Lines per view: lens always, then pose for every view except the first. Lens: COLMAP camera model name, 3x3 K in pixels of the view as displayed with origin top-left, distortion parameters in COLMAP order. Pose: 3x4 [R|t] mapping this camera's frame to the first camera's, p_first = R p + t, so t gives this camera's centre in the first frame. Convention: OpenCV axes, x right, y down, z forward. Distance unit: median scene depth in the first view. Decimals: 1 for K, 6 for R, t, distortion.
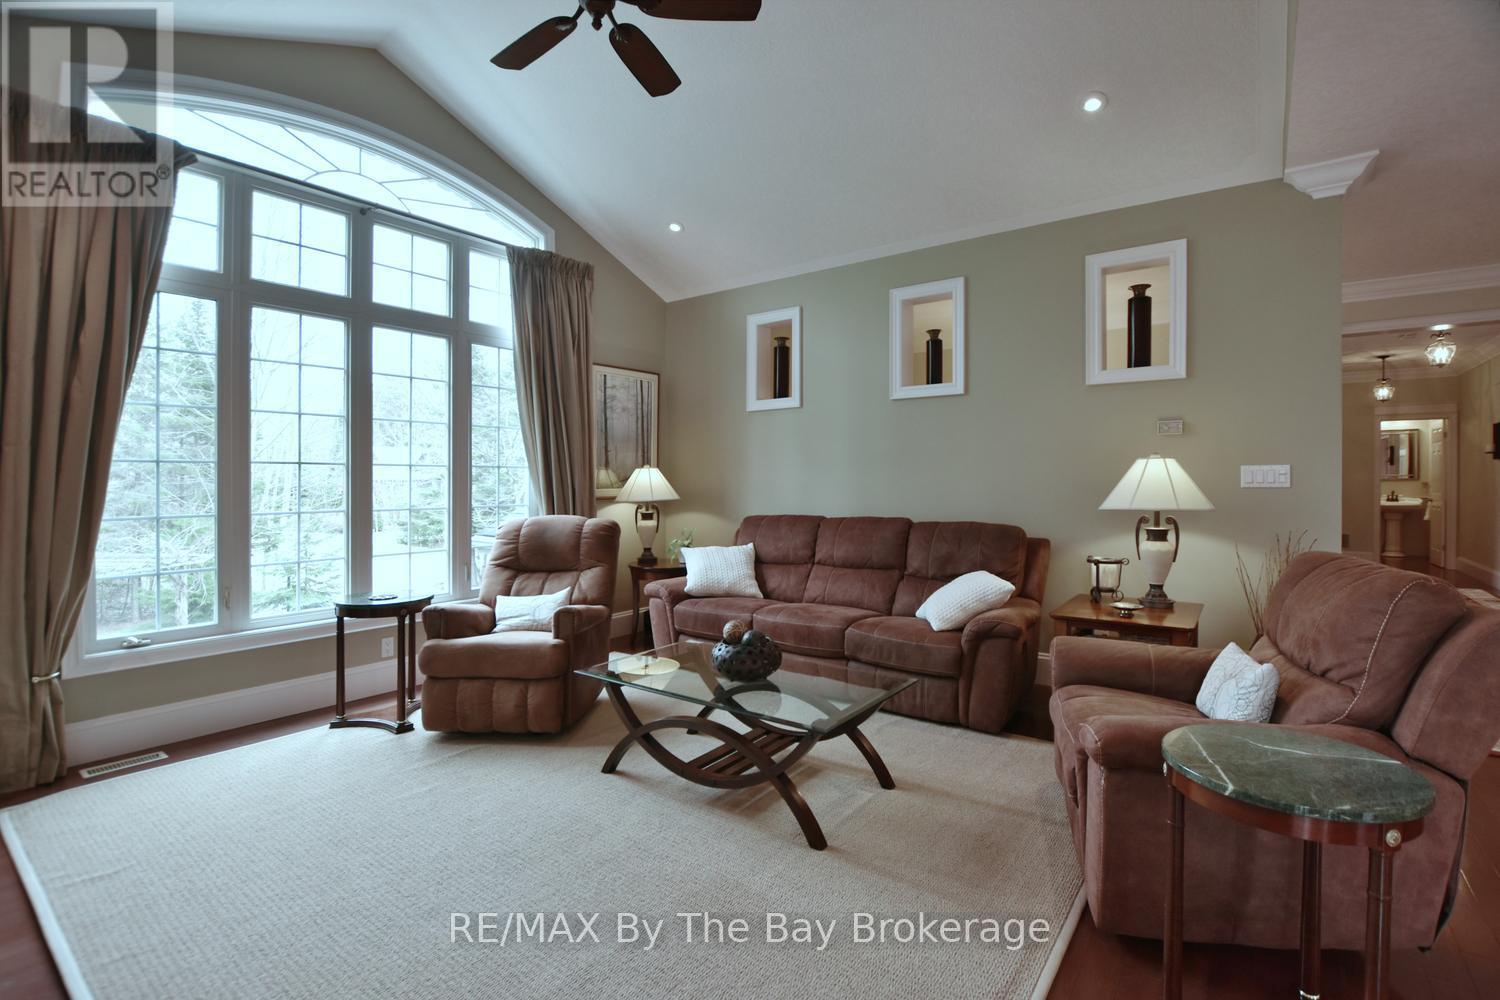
lens RADIAL K [[684.6, 0, 752.1], [0, 684.6, 488.2], [0, 0, 1]] dist [-0.017283, 0.001200]
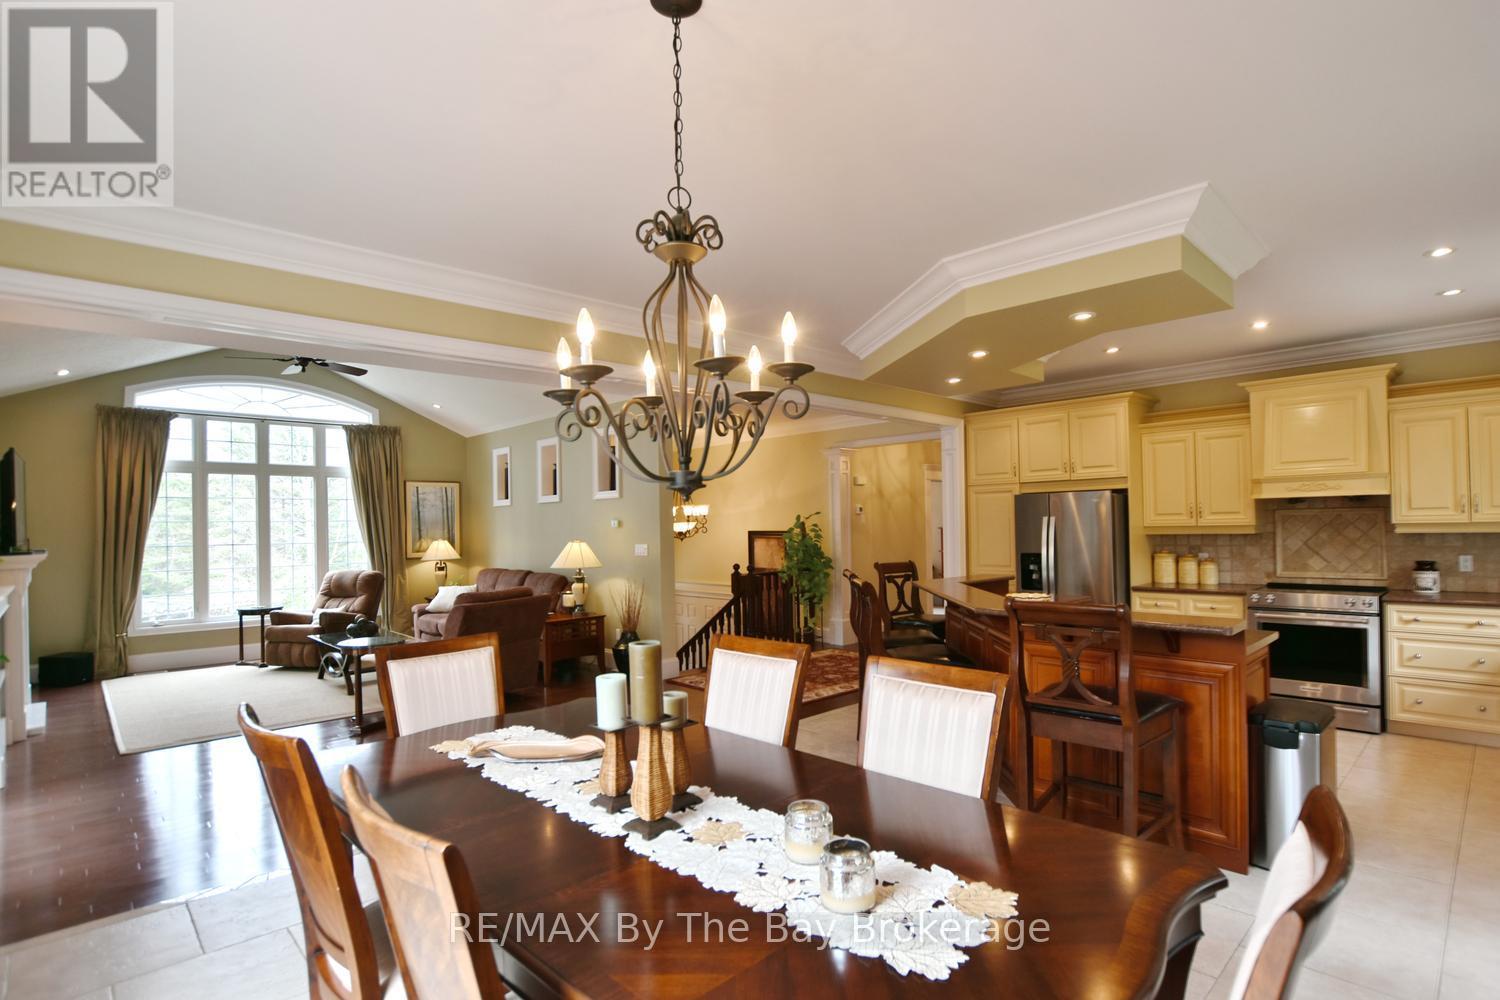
lens RADIAL K [[698.7, 0, 706.8], [0, 698.7, 535.0], [0, 0, 1]] dist [-0.006690, 0.000301]
pose [[0.980669, -0.009341, -0.195452, 1.077048], [0.009499, 0.999955, -0.000126, -0.046736], [0.195445, -0.001733, 0.980713, -0.748908]]
